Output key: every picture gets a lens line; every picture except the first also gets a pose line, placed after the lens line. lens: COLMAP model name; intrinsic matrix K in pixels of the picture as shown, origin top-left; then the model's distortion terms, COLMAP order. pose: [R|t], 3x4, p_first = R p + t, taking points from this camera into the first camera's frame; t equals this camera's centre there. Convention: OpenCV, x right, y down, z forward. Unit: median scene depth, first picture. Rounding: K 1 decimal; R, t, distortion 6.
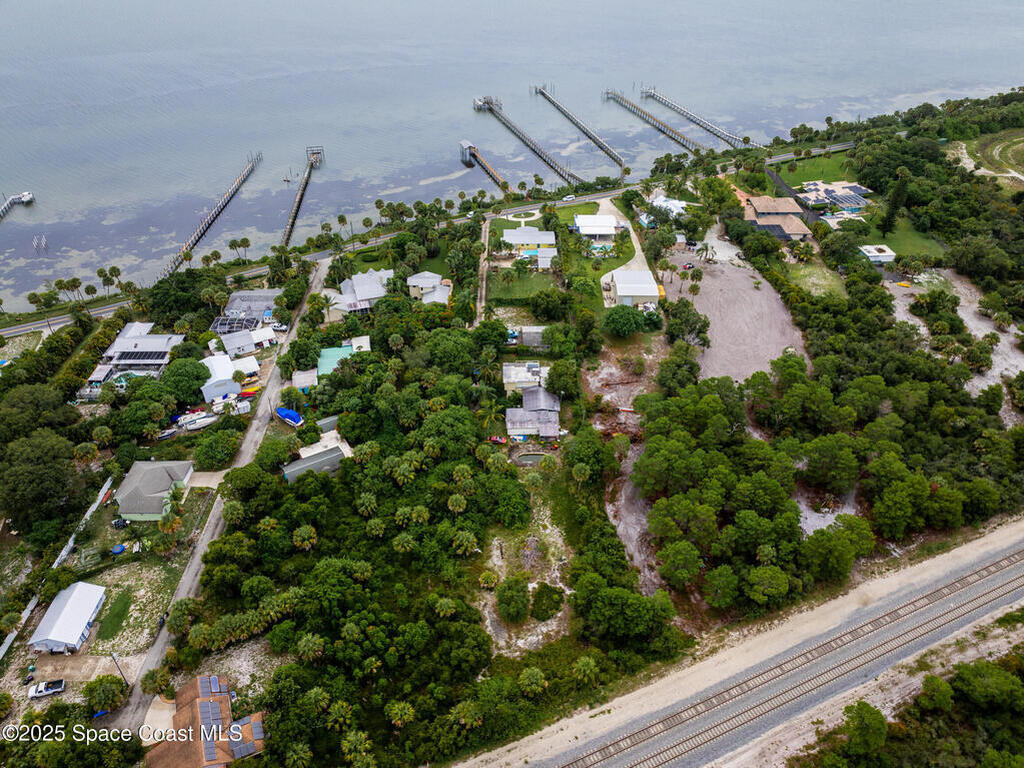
lens RADIAL K [[724.9, 0, 515.9], [0, 724.9, 381.3], [0, 0, 1]] dist [-0.037184, 0.025947]
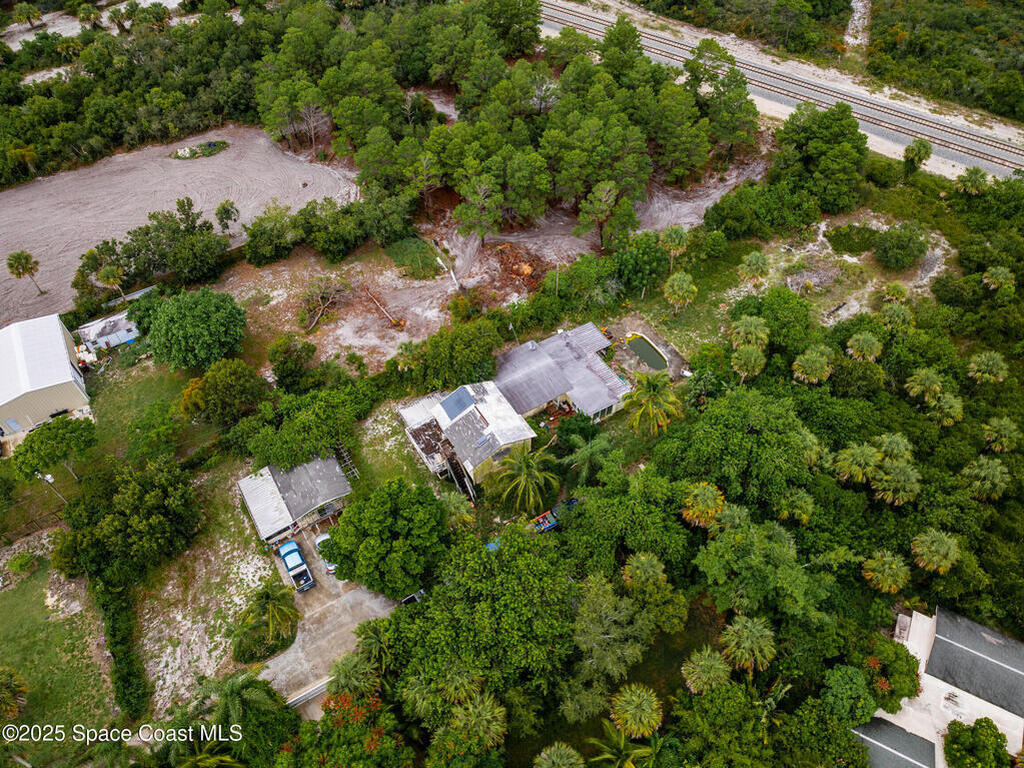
lens RADIAL K [[724.9, 0, 515.9], [0, 724.9, 381.3], [0, 0, 1]] dist [-0.037184, 0.025947]
pose [[-0.510972, -0.667928, 0.541092, -0.280407], [0.523565, 0.257411, 0.812170, -0.457670], [-0.681754, 0.698292, 0.218174, 1.127902]]
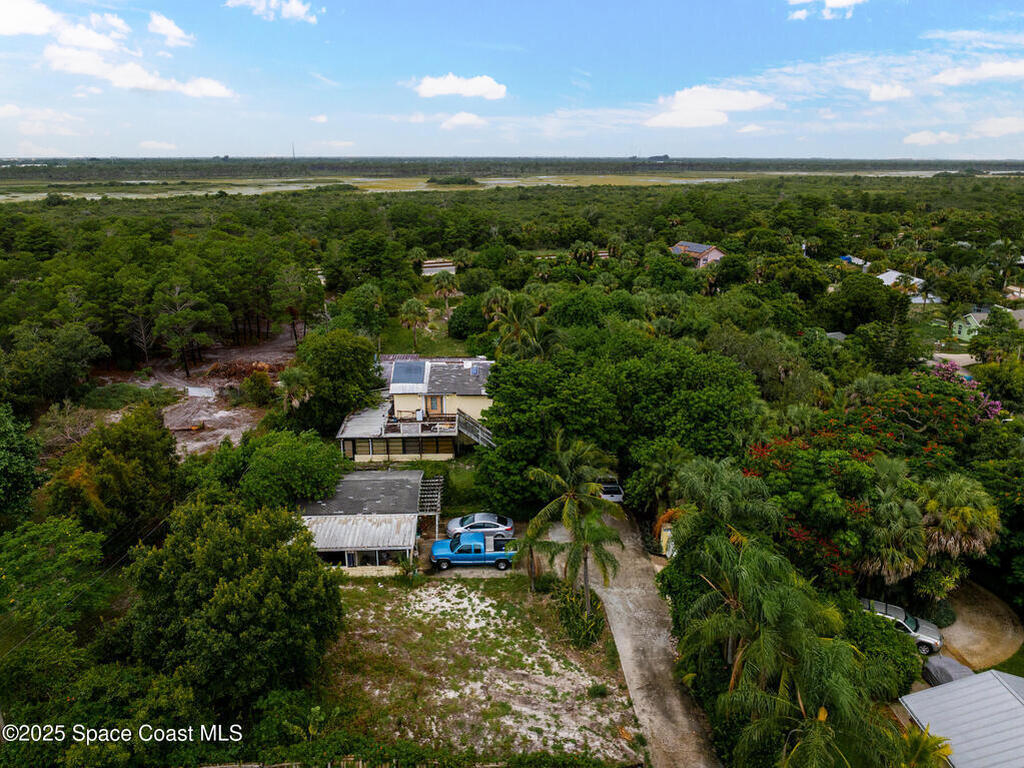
lens RADIAL K [[724.9, 0, 515.9], [0, 724.9, 381.3], [0, 0, 1]] dist [-0.037184, 0.025947]
pose [[-0.999376, 0.007435, -0.034533, -0.020112], [-0.023753, 0.582156, 0.812730, -0.389634], [0.026146, 0.813043, -0.581617, 1.556977]]
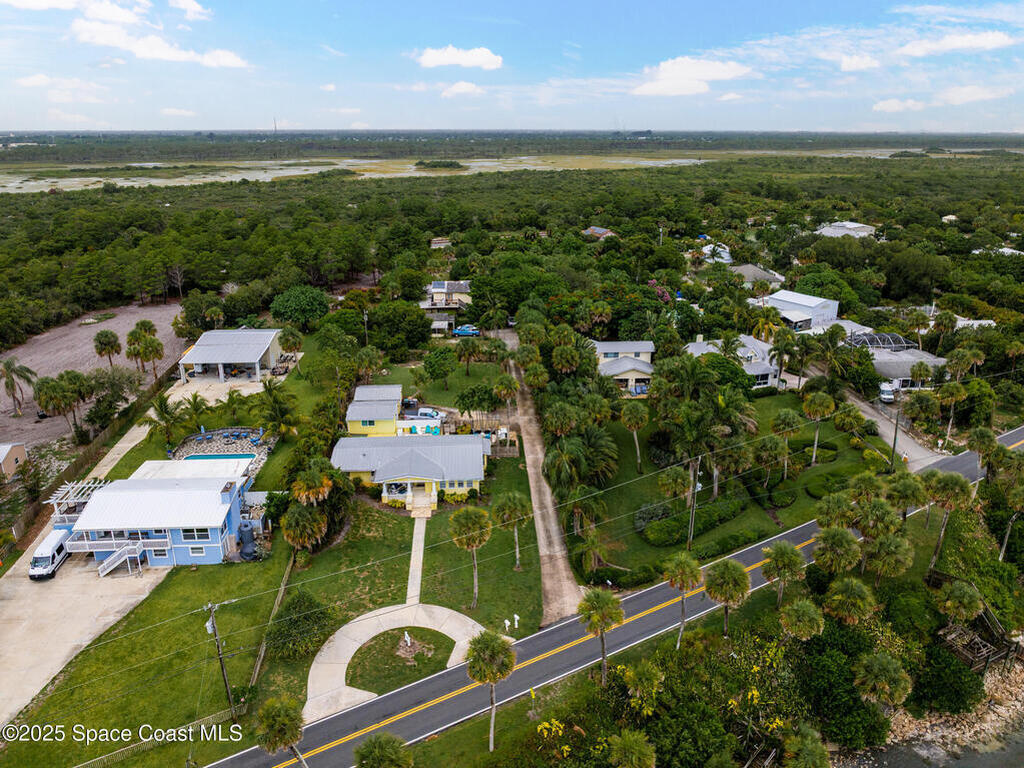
lens RADIAL K [[743.3, 0, 515.4], [0, 743.3, 382.1], [0, 0, 1]] dist [-0.027638, 0.011489]
pose [[-0.998541, 0.015147, -0.051825, -0.026744], [-0.034527, 0.558807, 0.828579, -0.908337], [0.041511, 0.829160, -0.557468, 2.067916]]
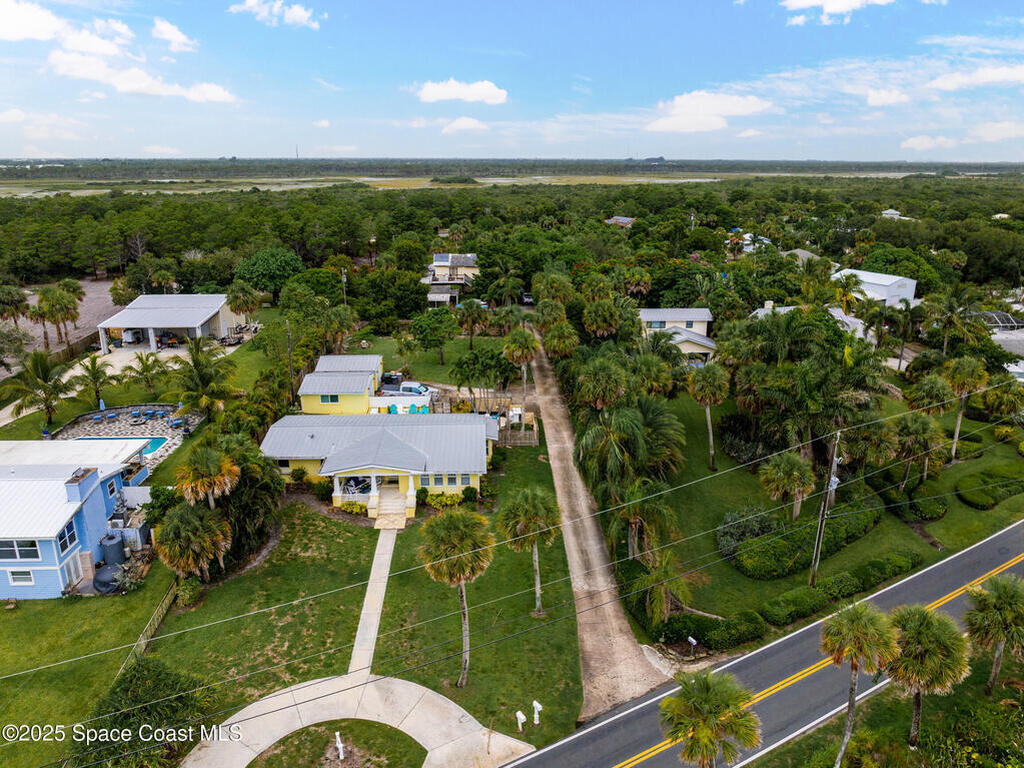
lens RADIAL K [[726.5, 0, 515.6], [0, 726.5, 384.8], [0, 0, 1]] dist [-0.037350, 0.027463]
pose [[-0.999390, 0.005600, -0.034478, -0.033597], [-0.024820, 0.580674, 0.813757, -0.713933], [0.024577, 0.814117, -0.580181, 1.986594]]
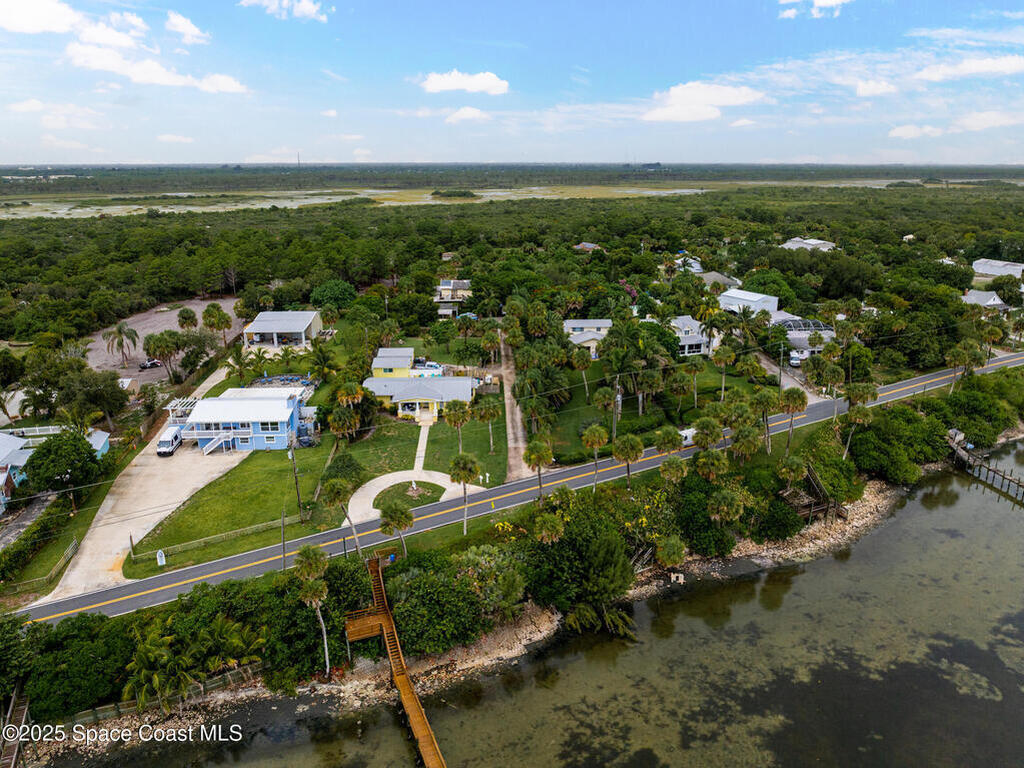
lens RADIAL K [[731.5, 0, 514.9], [0, 731.5, 383.8], [0, 0, 1]] dist [-0.027035, 0.009173]
pose [[-0.999427, 0.009138, -0.032588, -0.053395], [-0.021033, 0.586660, 0.809560, -1.041486], [0.026516, 0.809782, -0.586132, 2.261521]]
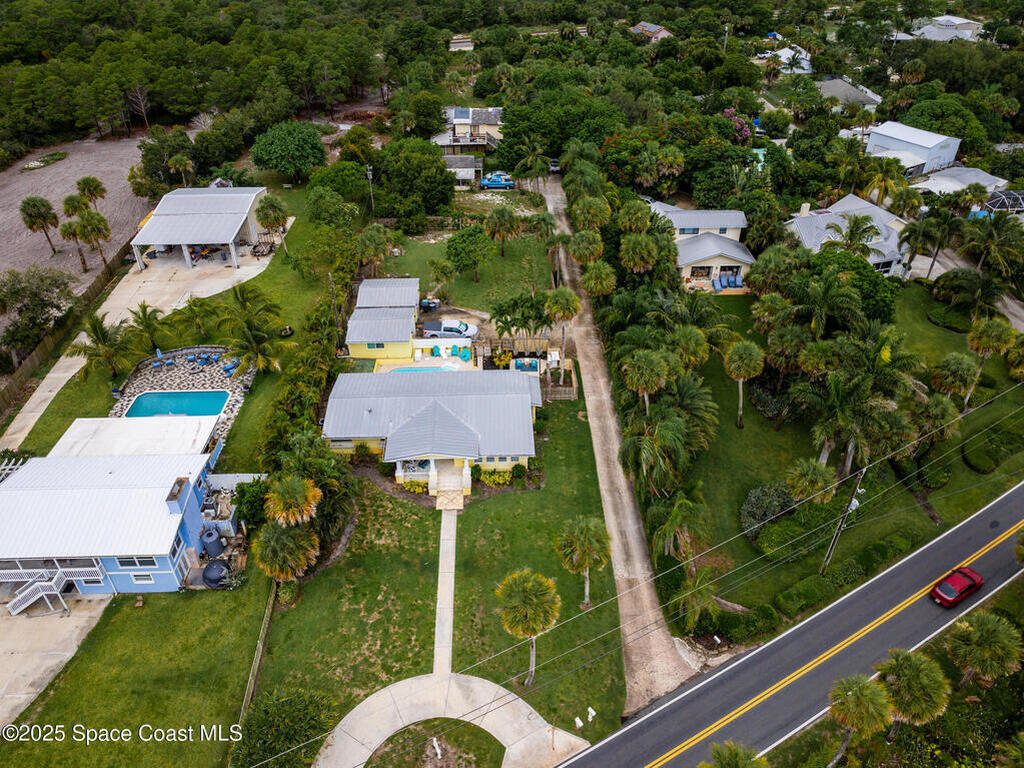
lens RADIAL K [[724.9, 0, 515.9], [0, 724.9, 381.3], [0, 0, 1]] dist [-0.037184, 0.025947]
pose [[-0.999602, 0.015311, -0.023707, -0.010966], [-0.017825, 0.308751, 0.950976, -0.785465], [0.021880, 0.951020, -0.308355, 1.890313]]
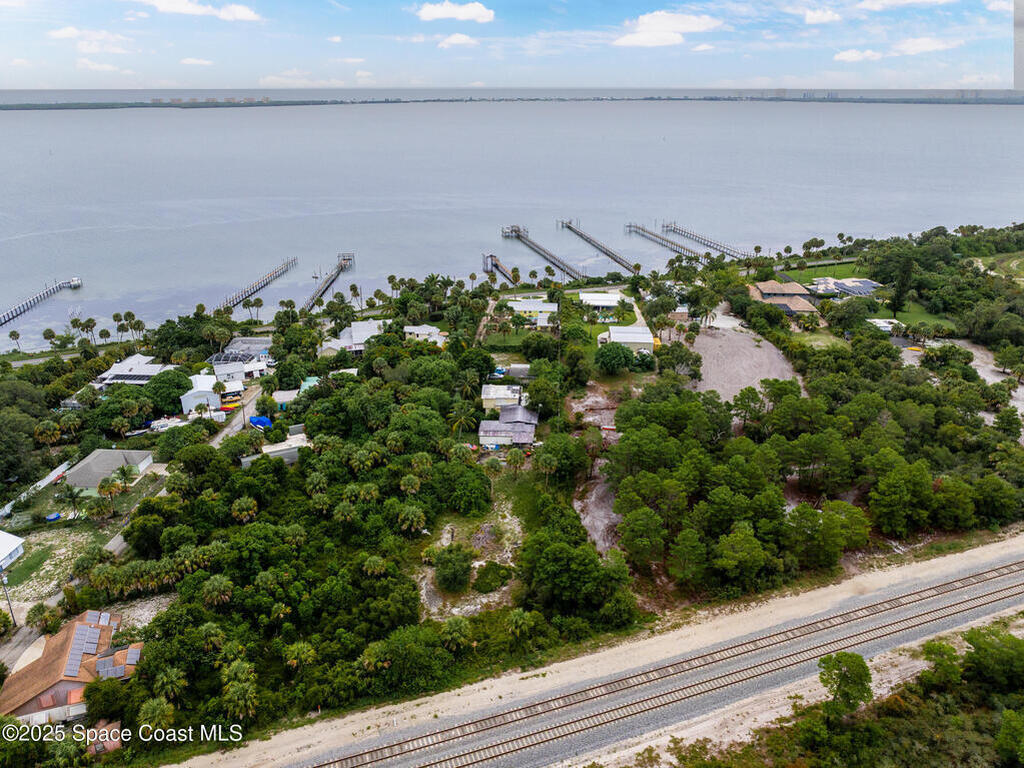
lens RADIAL K [[724.9, 0, 515.9], [0, 724.9, 381.3], [0, 0, 1]] dist [-0.037184, 0.025947]
pose [[0.997268, 0.026018, -0.069140, 0.120241], [-0.042658, 0.966936, -0.251426, 0.279589], [0.060313, 0.253688, 0.965404, 0.078069]]
